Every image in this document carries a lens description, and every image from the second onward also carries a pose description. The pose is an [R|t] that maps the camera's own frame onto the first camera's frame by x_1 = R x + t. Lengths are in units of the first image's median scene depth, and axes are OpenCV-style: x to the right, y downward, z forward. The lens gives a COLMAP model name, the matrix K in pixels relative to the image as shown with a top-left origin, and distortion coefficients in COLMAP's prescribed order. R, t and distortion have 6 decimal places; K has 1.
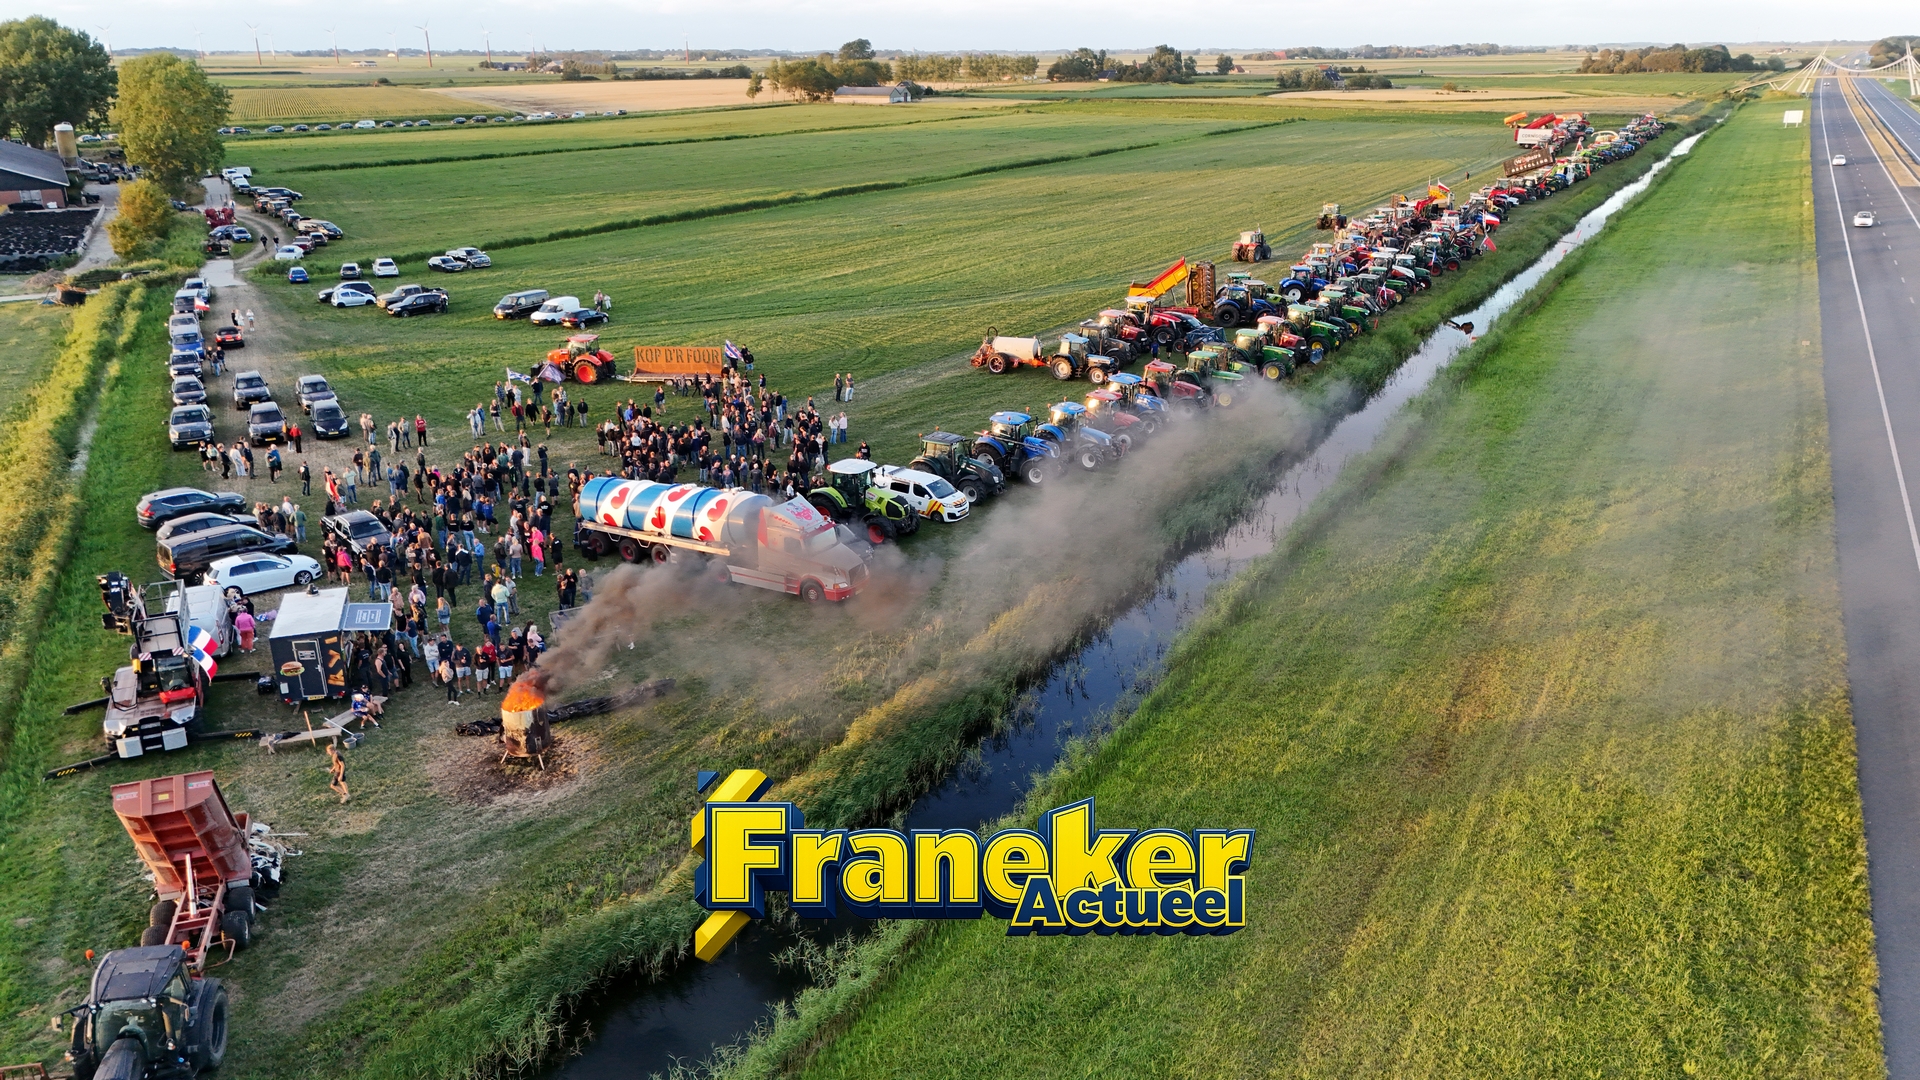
lens RADIAL K [[1407.5, 0, 960.0], [0, 1407.5, 540.0], [0, 0, 1]] dist [0.069566, -0.059053]
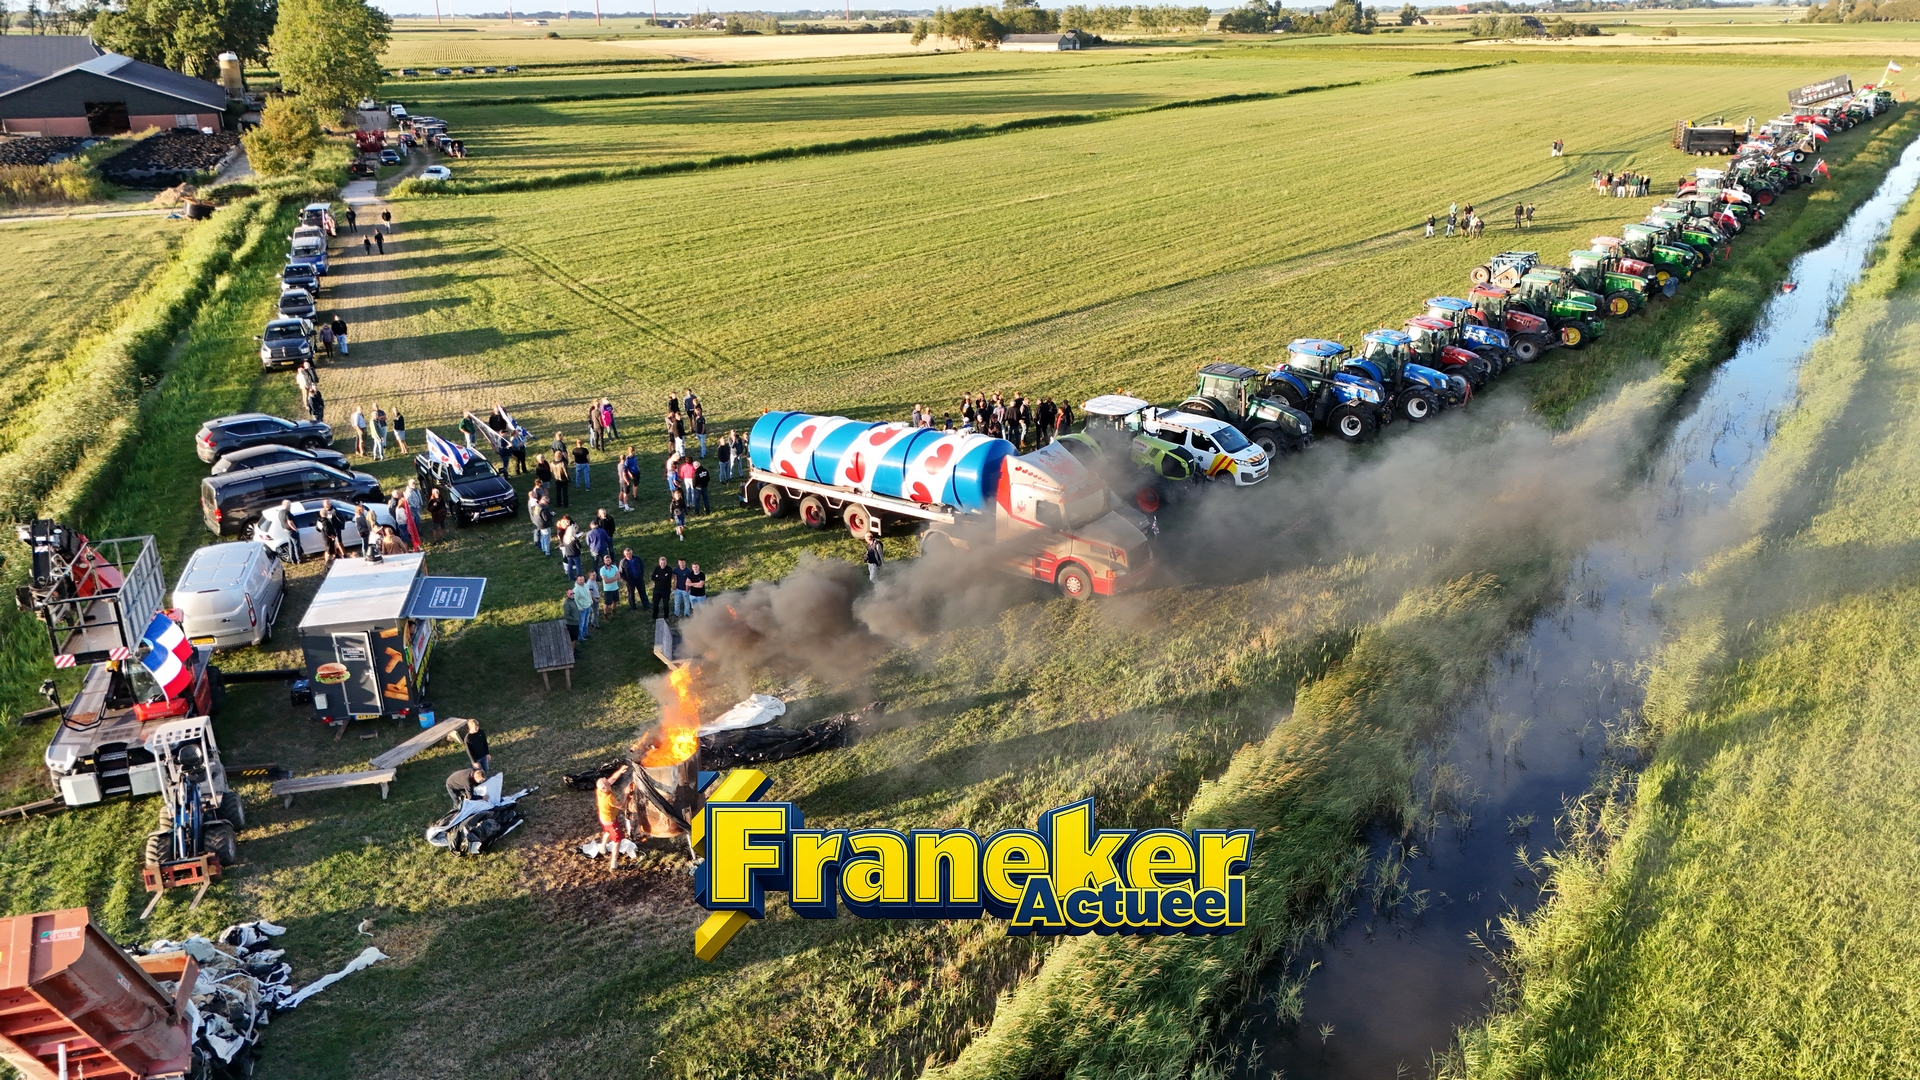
lens RADIAL K [[1407.5, 0, 960.0], [0, 1407.5, 540.0], [0, 0, 1]] dist [0.069566, -0.059053]
pose [[0.994517, 0.034022, -0.098882, -0.050192], [-0.031630, 0.999170, 0.025665, 0.000553], [0.099673, -0.022397, 0.994768, 0.164658]]
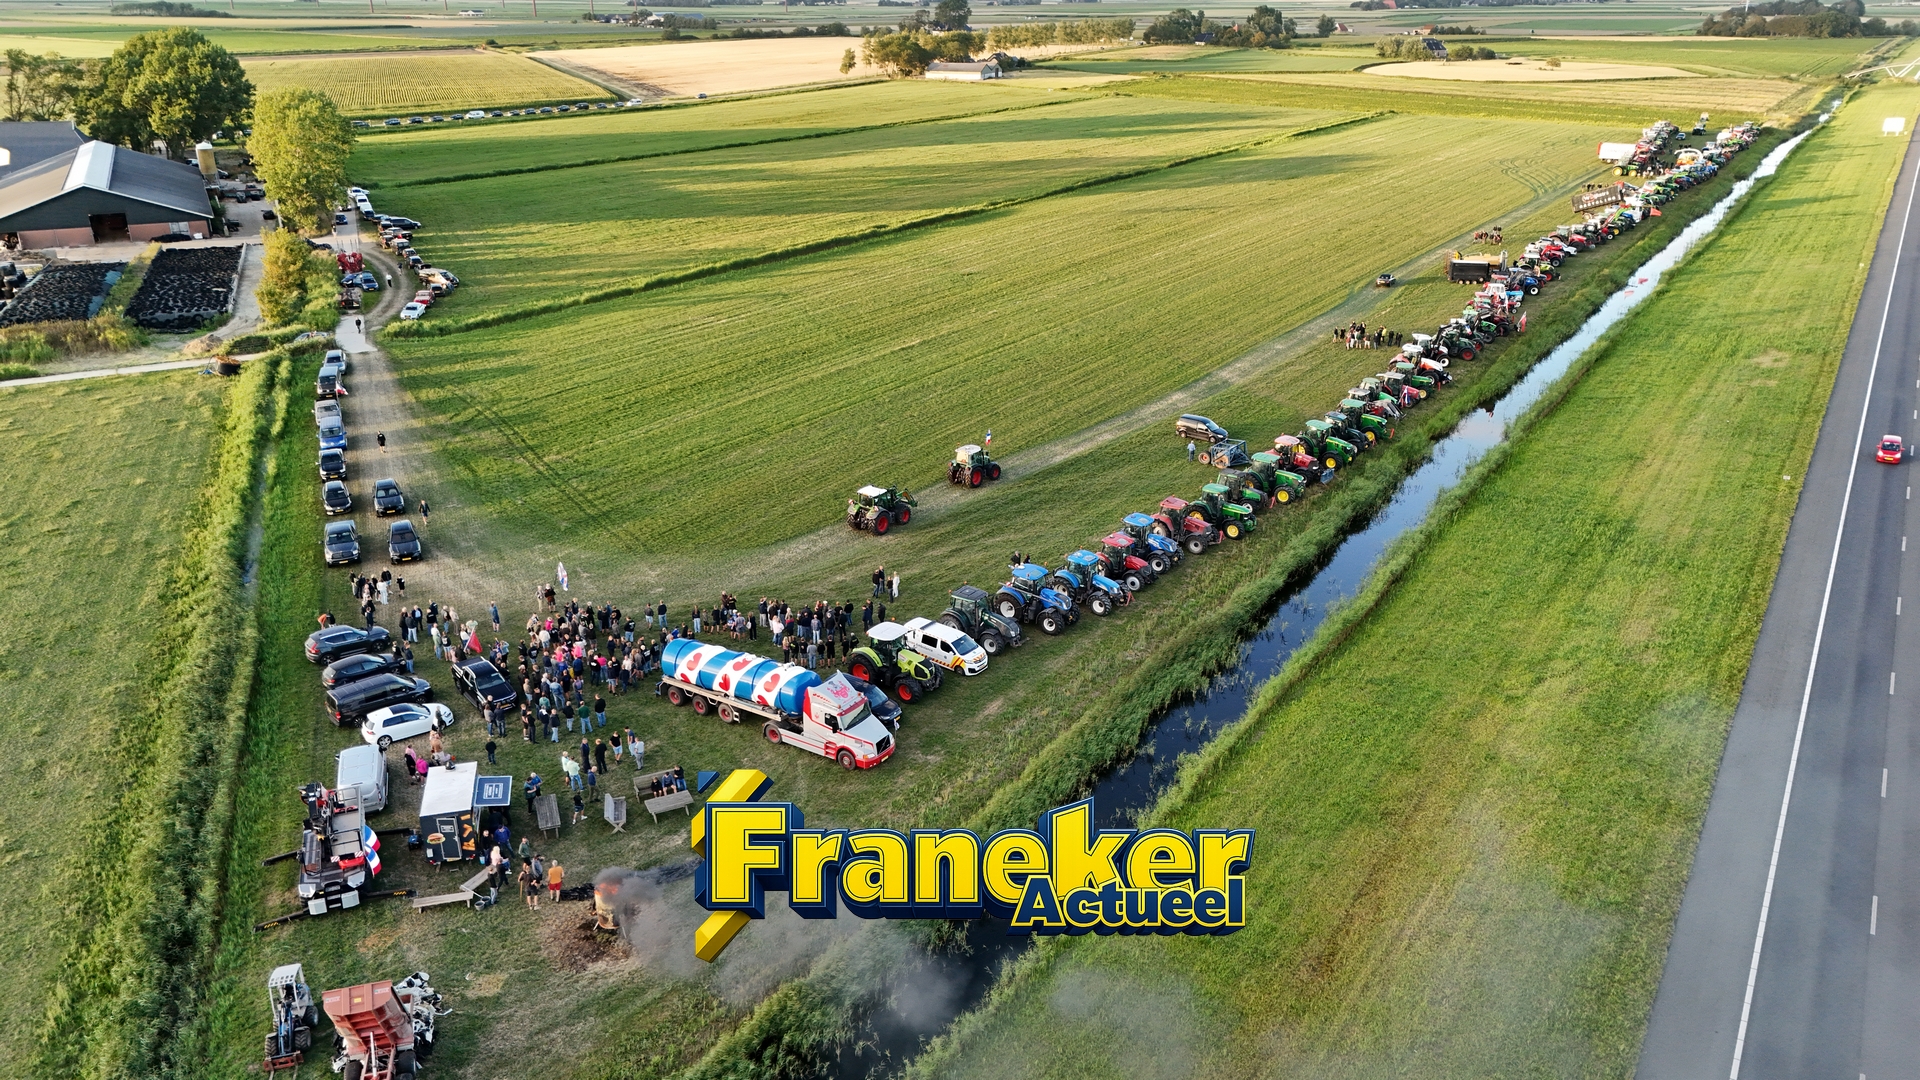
lens RADIAL K [[1407.5, 0, 960.0], [0, 1407.5, 540.0], [0, 0, 1]] dist [0.069566, -0.059053]
pose [[0.997778, 0.026729, -0.061027, 0.033226], [-0.024400, 0.998957, 0.038596, -0.107905], [0.061995, -0.037021, 0.997390, -0.107999]]
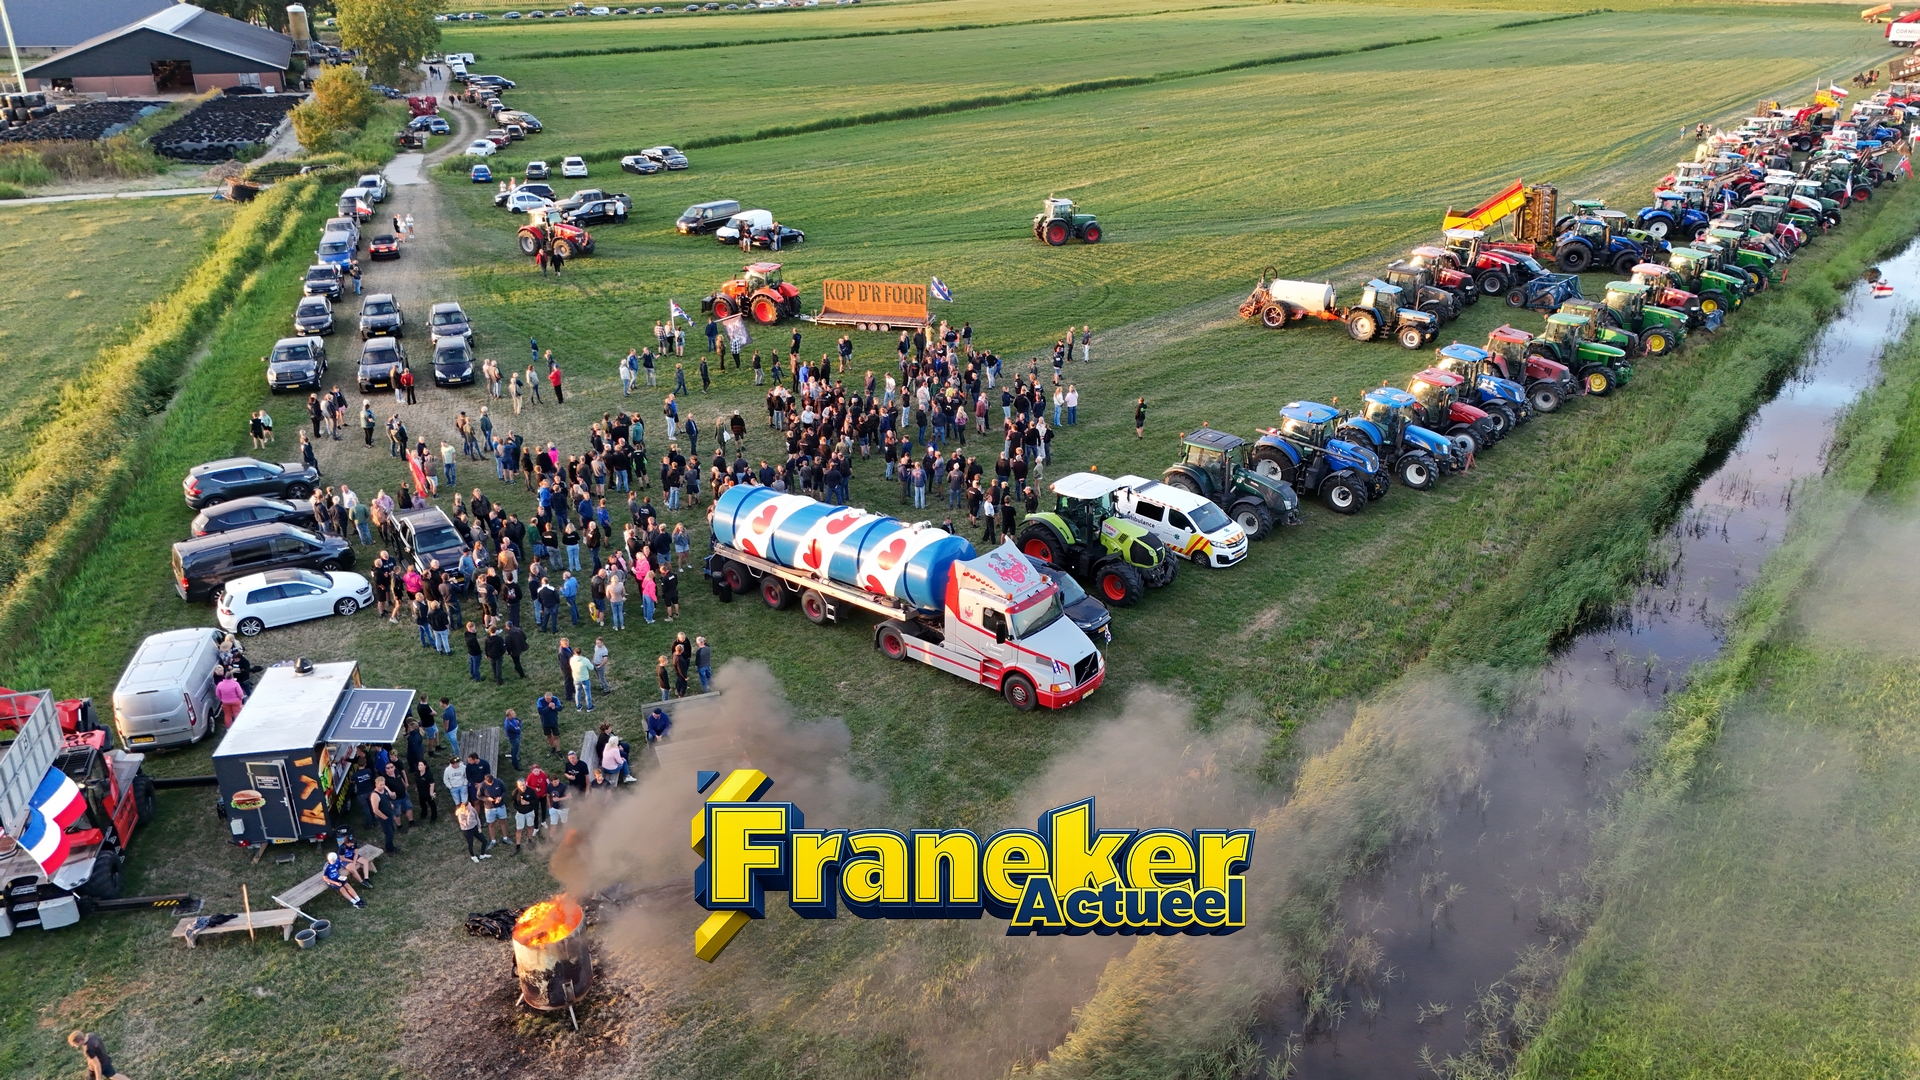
lens RADIAL K [[1407.5, 0, 960.0], [0, 1407.5, 540.0], [0, 0, 1]] dist [0.069566, -0.059053]
pose [[0.987221, 0.063753, -0.146052, -0.021160], [-0.053800, 0.996016, 0.071115, -0.043954], [0.150004, -0.062348, 0.986718, 0.177469]]
